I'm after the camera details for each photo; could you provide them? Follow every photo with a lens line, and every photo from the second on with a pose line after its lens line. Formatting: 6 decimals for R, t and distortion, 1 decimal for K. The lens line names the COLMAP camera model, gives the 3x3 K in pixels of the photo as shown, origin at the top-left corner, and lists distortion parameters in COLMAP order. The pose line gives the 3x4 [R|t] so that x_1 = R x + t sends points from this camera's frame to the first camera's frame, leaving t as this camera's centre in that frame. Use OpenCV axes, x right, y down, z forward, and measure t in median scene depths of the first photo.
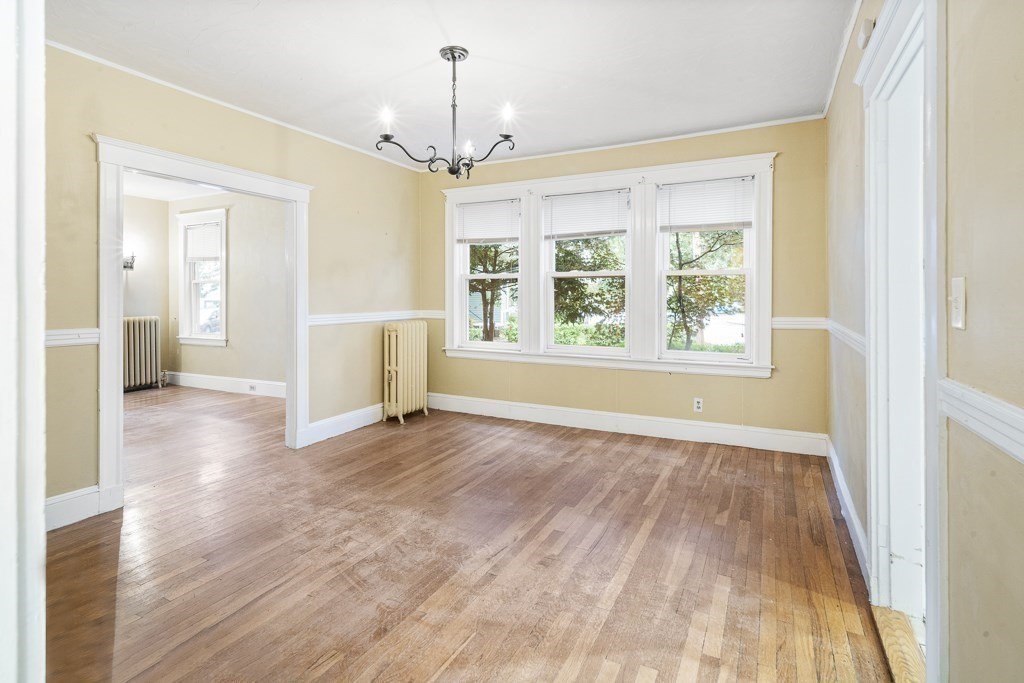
lens RADIAL K [[508.6, 0, 515.3], [0, 508.6, 301.9], [0, 0, 1]] dist [0.002400, 0.000365]
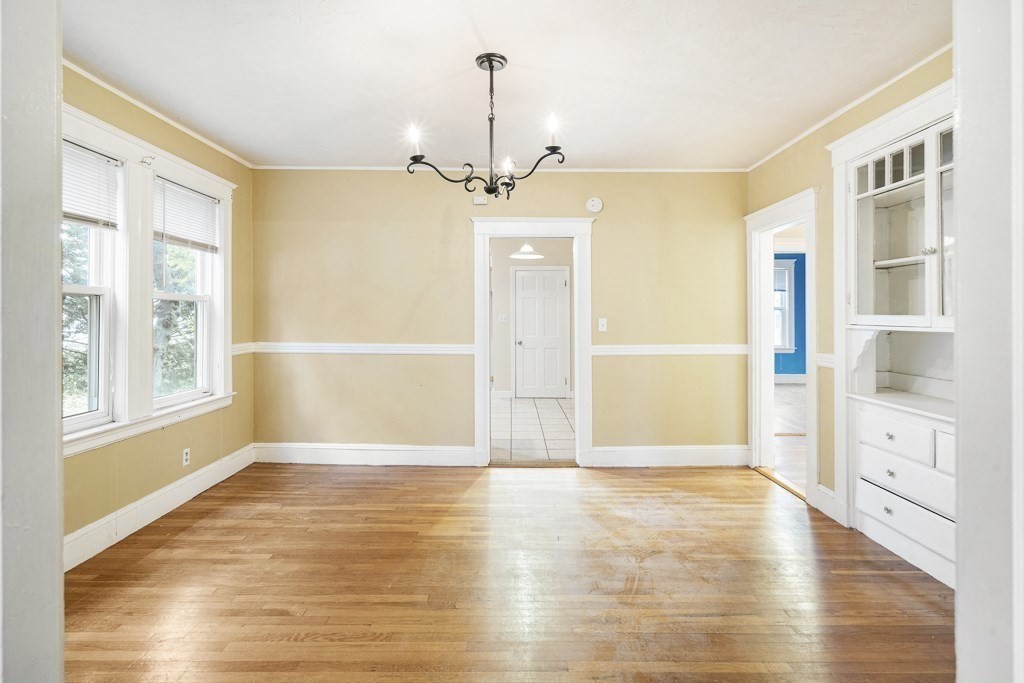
lens RADIAL K [[515.1, 0, 512.6], [0, 515.1, 313.1], [0, 0, 1]] dist [-0.000838, -0.000081]
pose [[-0.450764, 0.007914, 0.892608, -0.962021], [0.012875, 0.999914, -0.002363, -0.033255], [-0.892550, 0.010427, -0.450827, 1.386634]]
